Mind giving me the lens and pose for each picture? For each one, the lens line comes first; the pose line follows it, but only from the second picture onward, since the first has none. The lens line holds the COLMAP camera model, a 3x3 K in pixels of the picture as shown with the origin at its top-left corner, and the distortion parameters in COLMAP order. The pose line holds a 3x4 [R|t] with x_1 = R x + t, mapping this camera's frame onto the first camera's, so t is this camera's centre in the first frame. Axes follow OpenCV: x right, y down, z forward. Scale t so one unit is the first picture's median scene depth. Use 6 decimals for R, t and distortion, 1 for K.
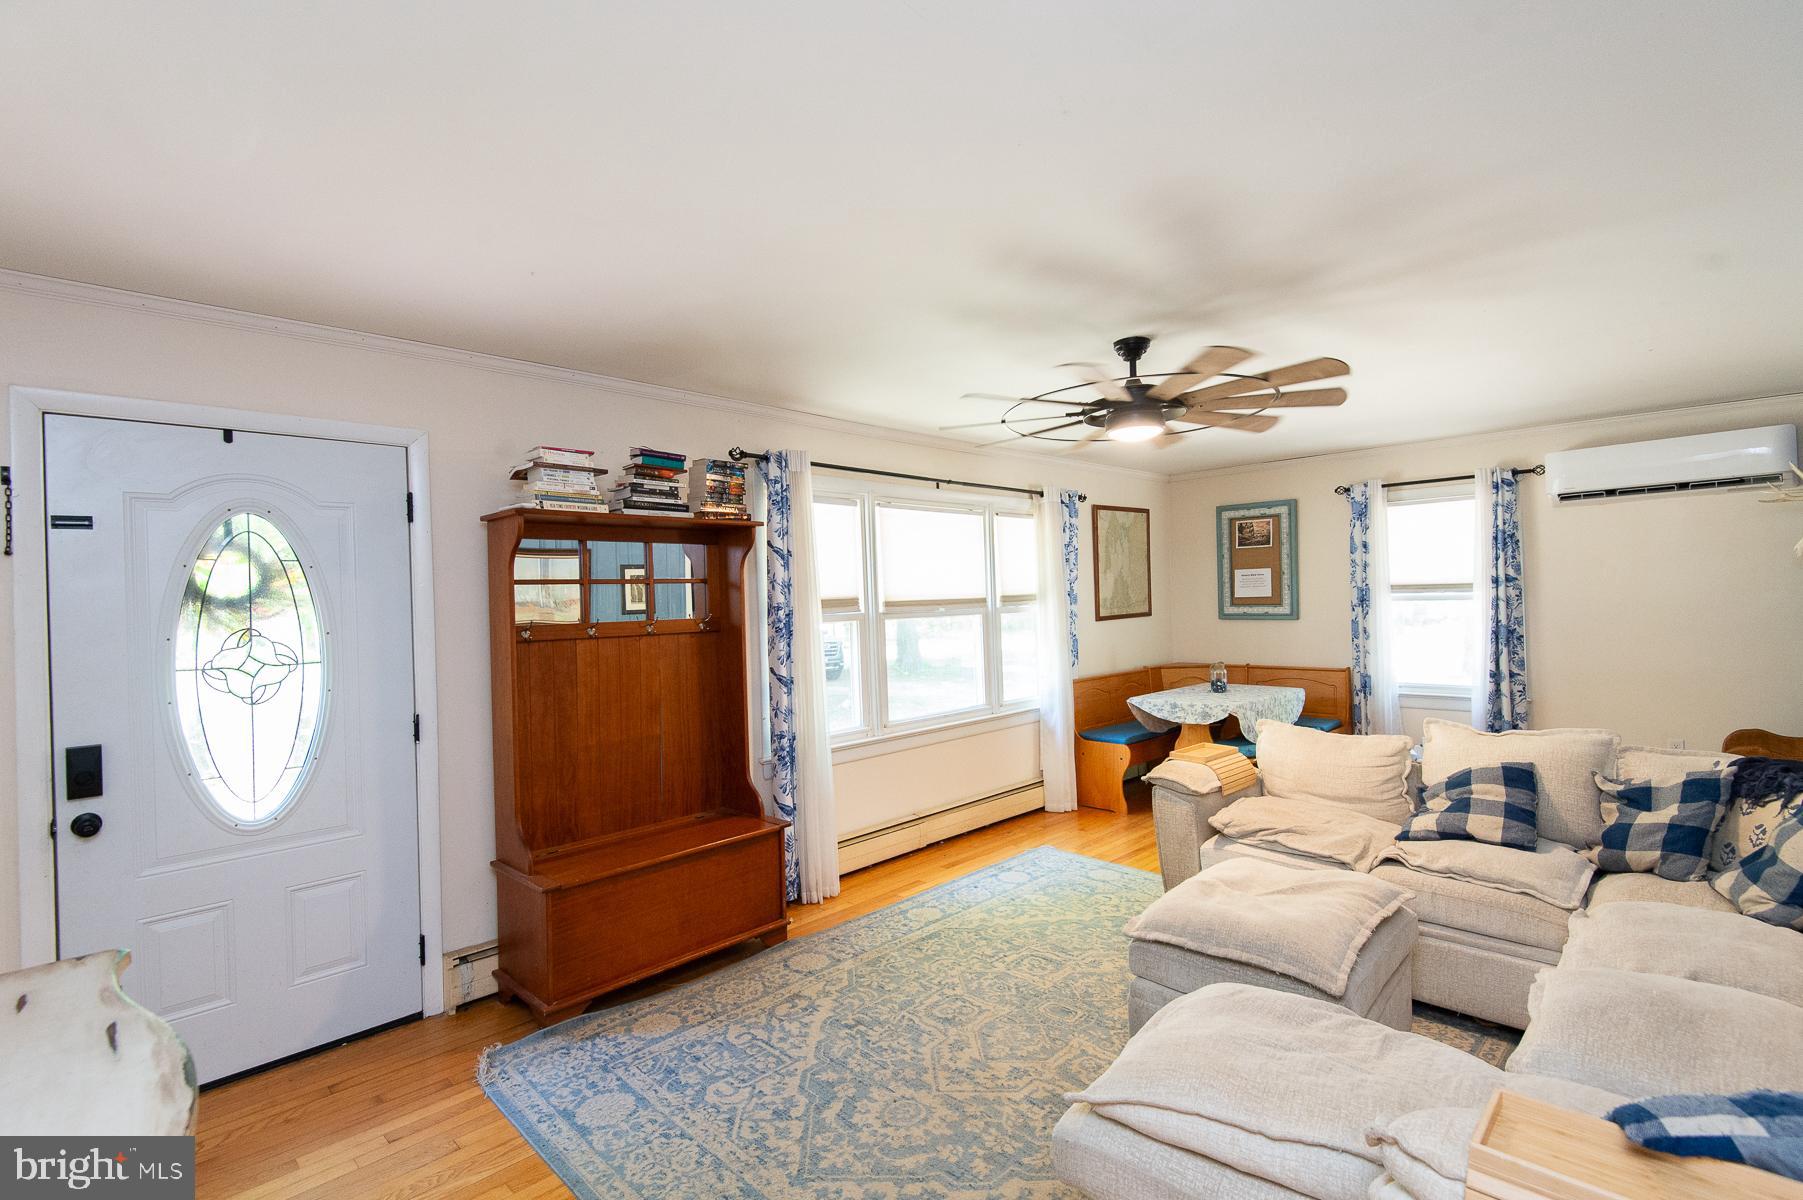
lens RADIAL K [[832.4, 0, 911.4], [0, 832.4, 592.2], [0, 0, 1]] dist [0.024156, -0.013502]
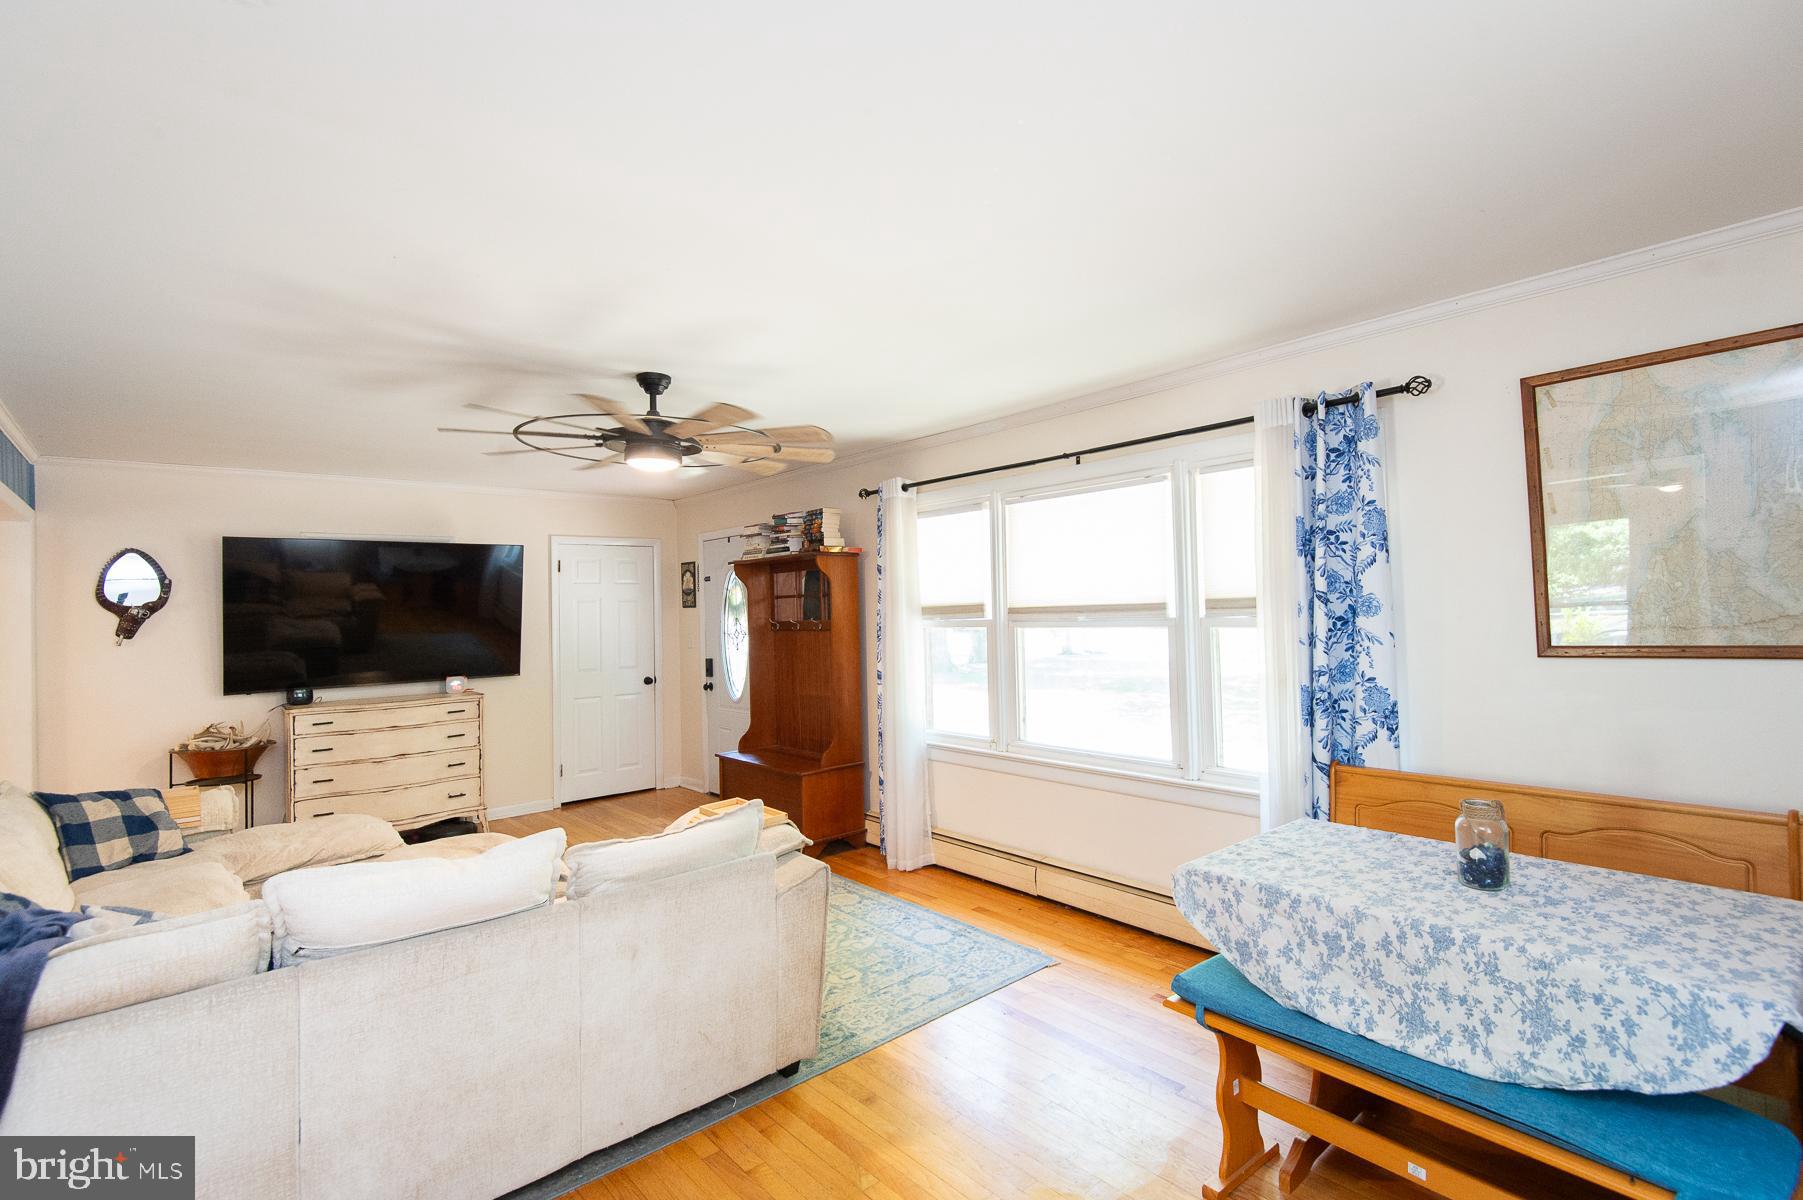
lens RADIAL K [[832.4, 0, 934.0], [0, 832.4, 602.4], [0, 0, 1]] dist [0.024156, -0.013502]
pose [[-0.064114, 0.023589, -0.997664, 0.881507], [0.039415, 0.999000, 0.021088, -0.017306], [0.997164, -0.037971, -0.064979, 0.972431]]
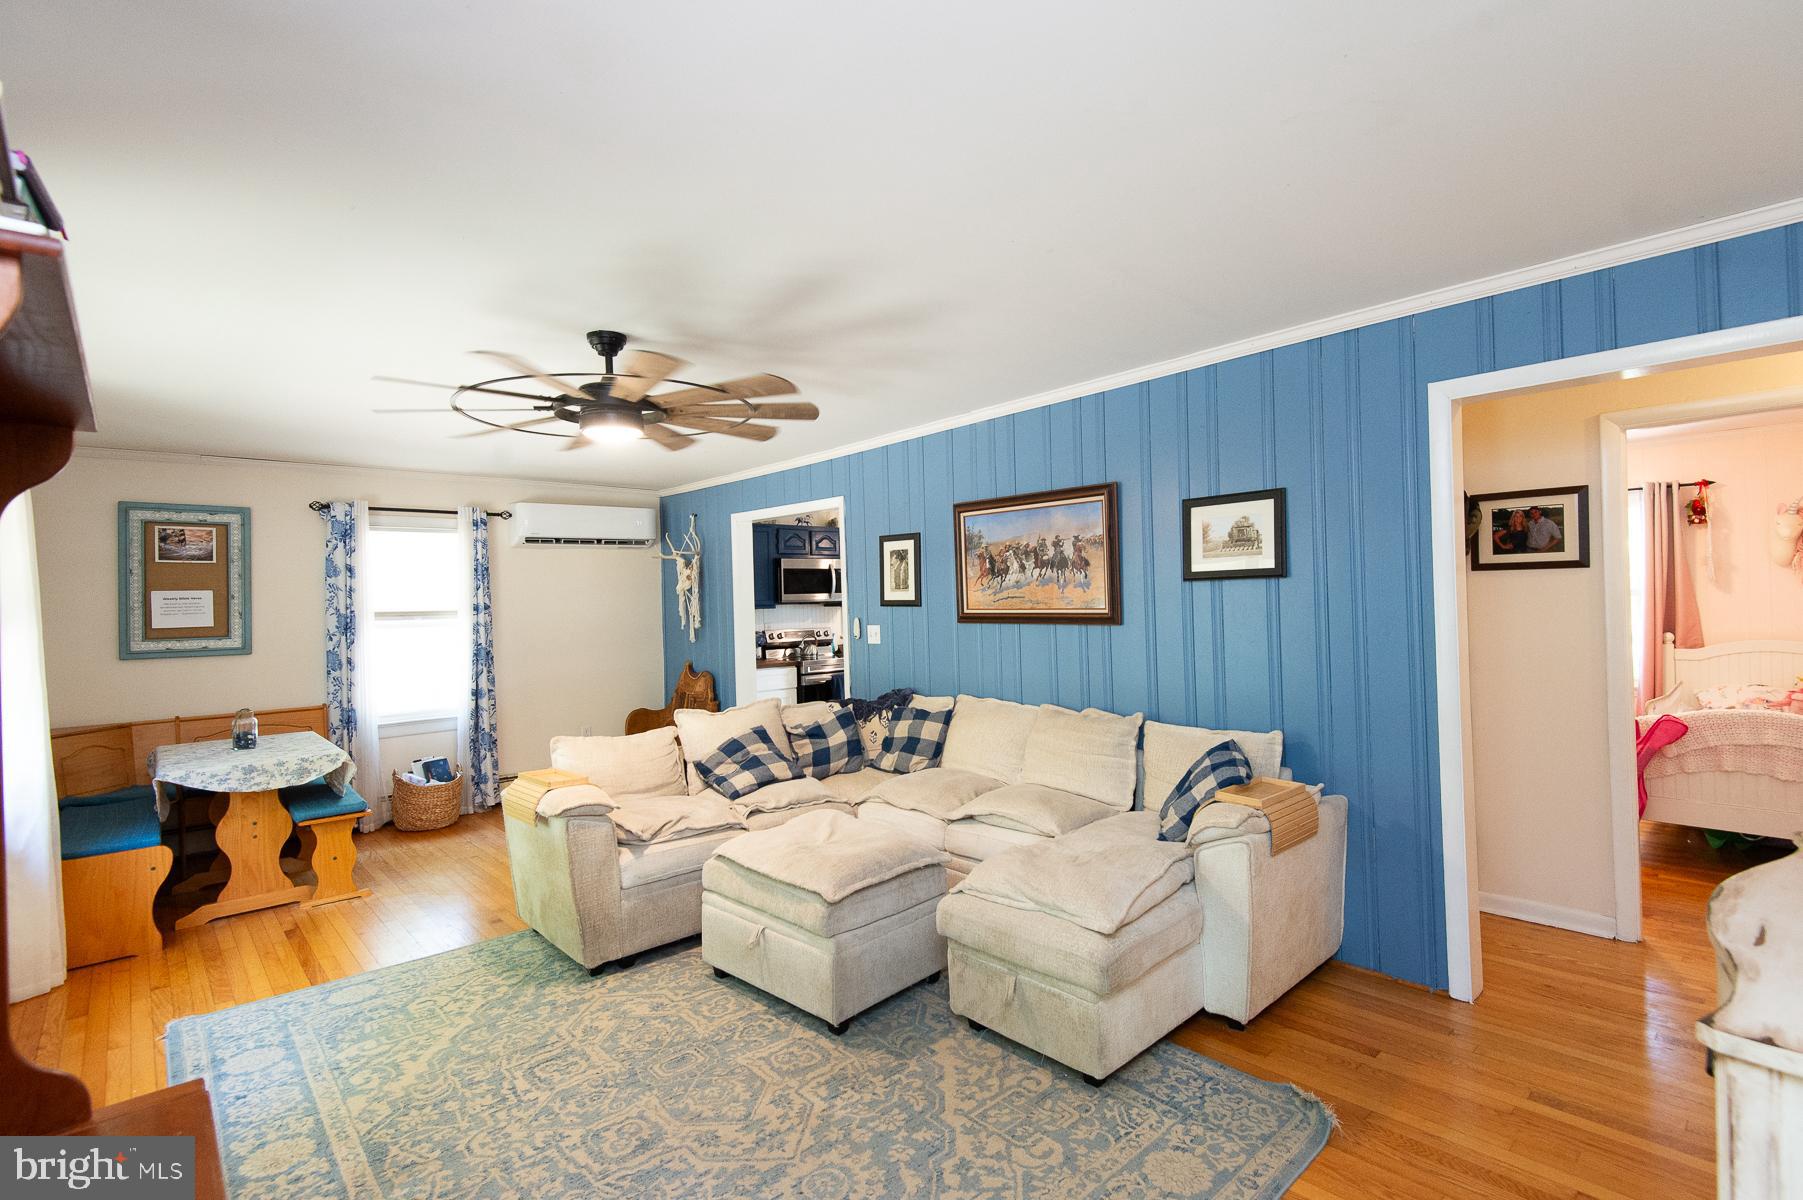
lens RADIAL K [[832.4, 0, 898.4], [0, 832.4, 593.6], [0, 0, 1]] dist [0.024156, -0.013502]
pose [[0.069120, 0.033706, 0.997039, -0.443327], [0.017891, 0.999226, -0.035020, 0.018748], [-0.997448, 0.020258, 0.068463, 0.422666]]
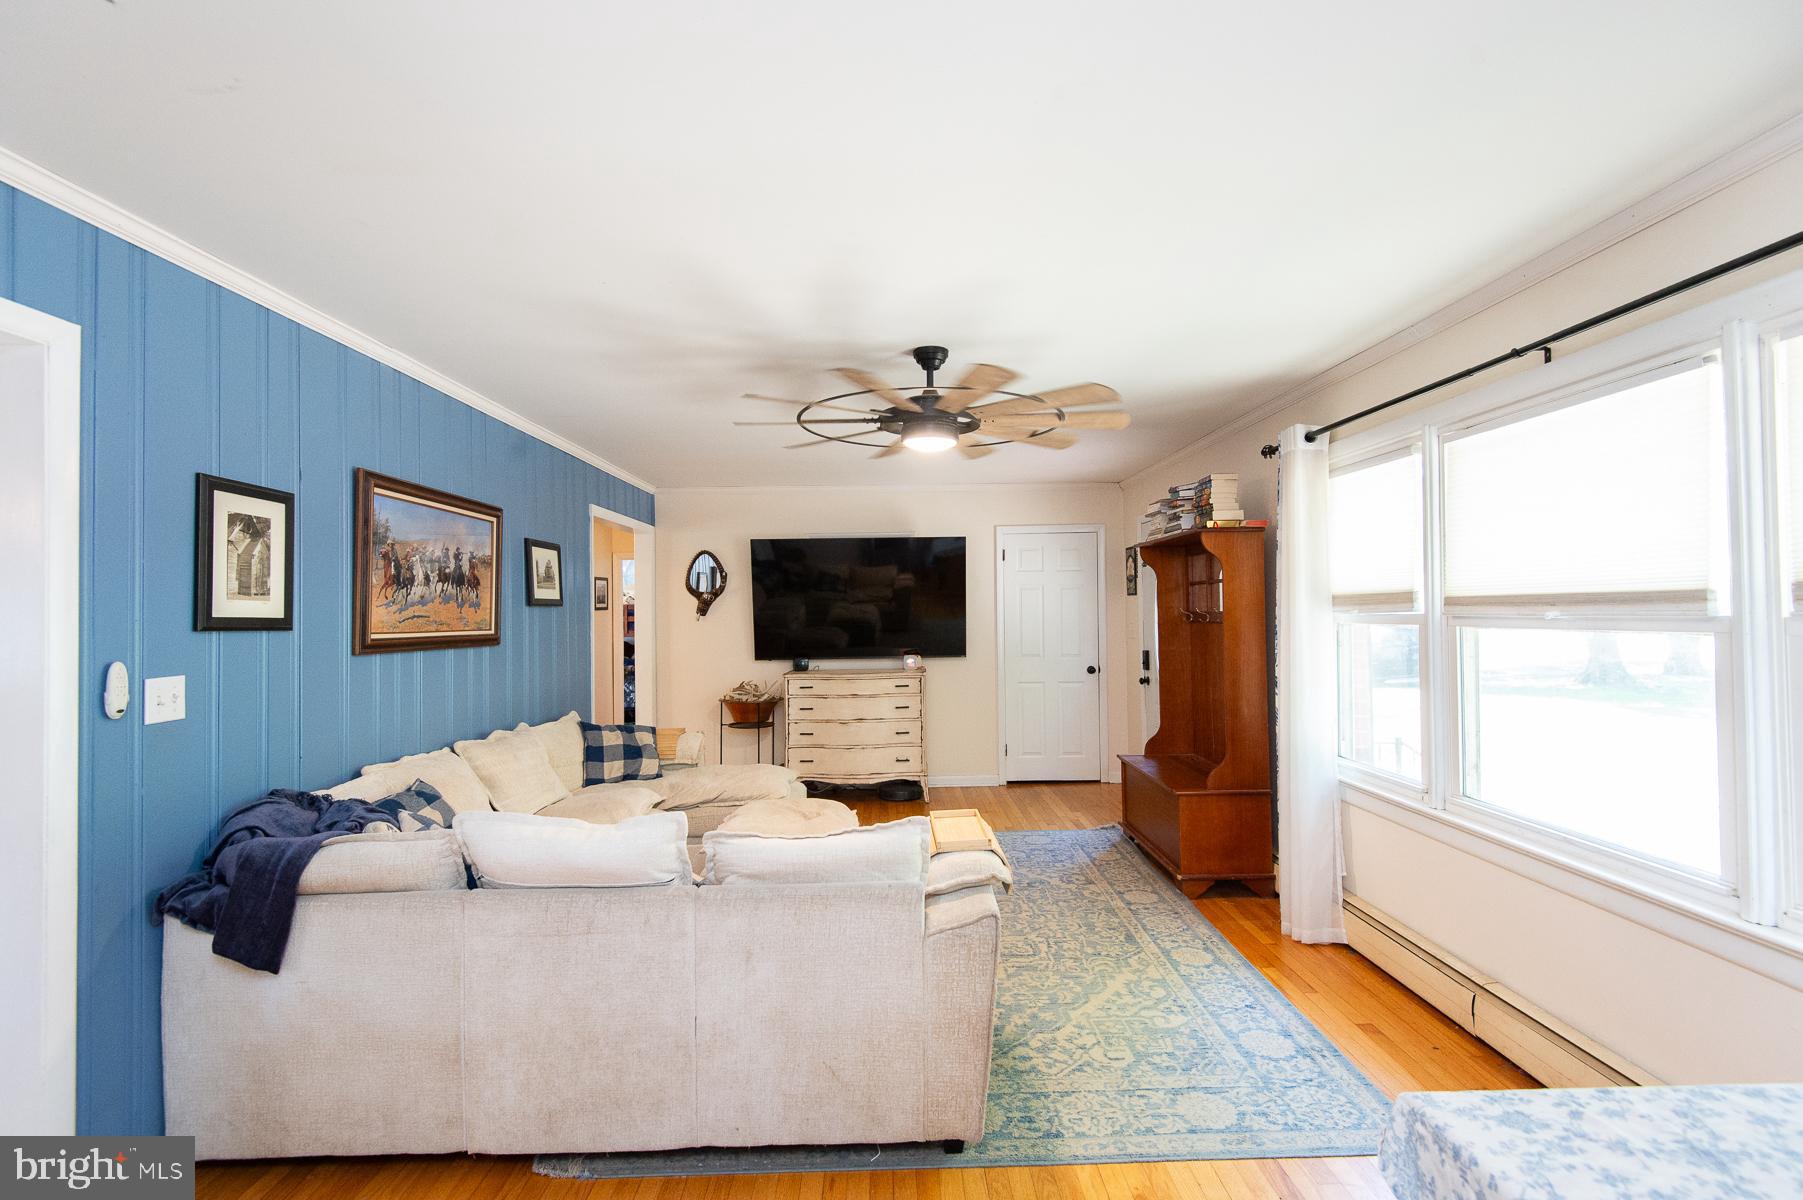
lens RADIAL K [[832.4, 0, 911.8], [0, 832.4, 602.3], [0, 0, 1]] dist [0.024156, -0.013502]
pose [[-0.697098, 0.033868, -0.716176, 0.682301], [0.042345, 0.999085, 0.006030, -0.005276], [0.715725, -0.026123, -0.697894, 1.144191]]
